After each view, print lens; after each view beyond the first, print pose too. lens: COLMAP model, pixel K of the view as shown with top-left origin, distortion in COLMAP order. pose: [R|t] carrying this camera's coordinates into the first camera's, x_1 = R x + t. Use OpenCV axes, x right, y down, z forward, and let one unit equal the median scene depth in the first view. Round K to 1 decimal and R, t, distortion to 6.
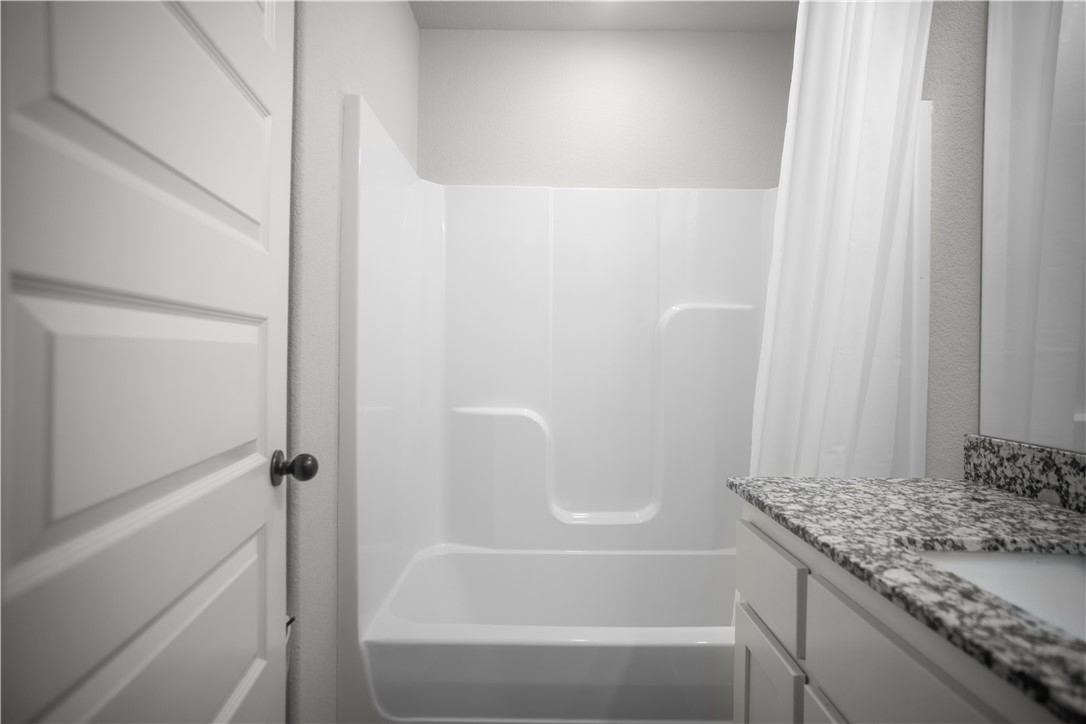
lens RADIAL K [[550.6, 0, 548.4], [0, 550.6, 355.1], [0, 0, 1]] dist [-0.044635, 0.025751]
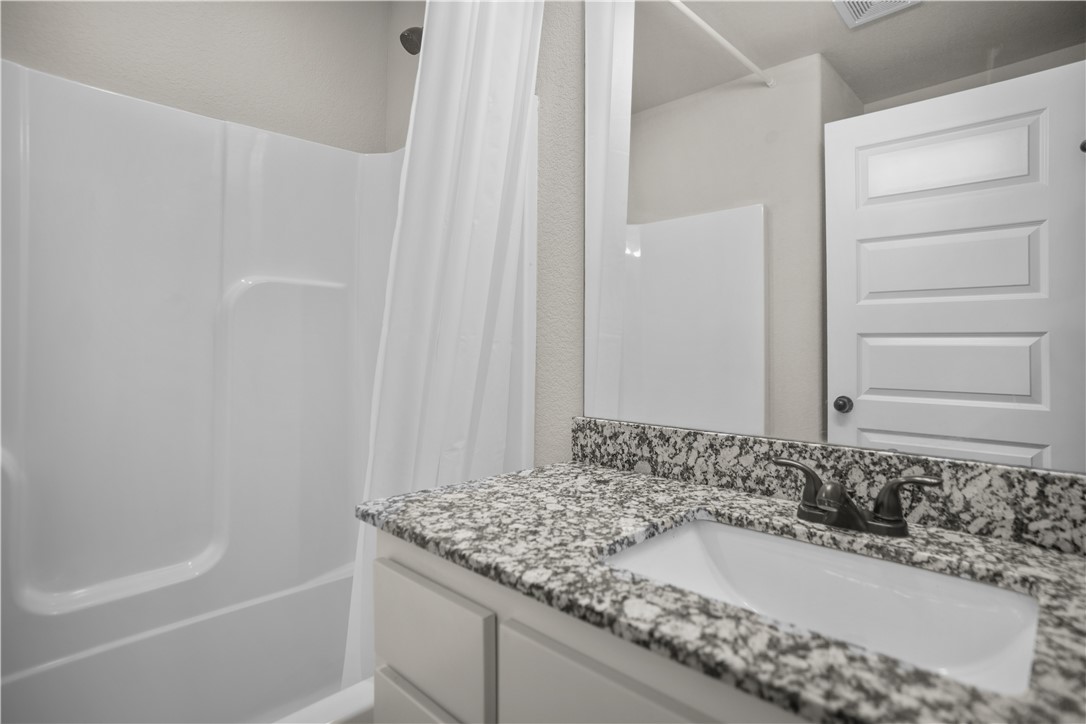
lens RADIAL K [[550.6, 0, 535.4], [0, 550.6, 333.9], [0, 0, 1]] dist [-0.044635, 0.025751]
pose [[0.706934, 0.006360, 0.707251, -0.039654], [0.003696, 0.999913, -0.012687, -0.001348], [-0.707270, 0.011583, 0.706849, 0.389625]]
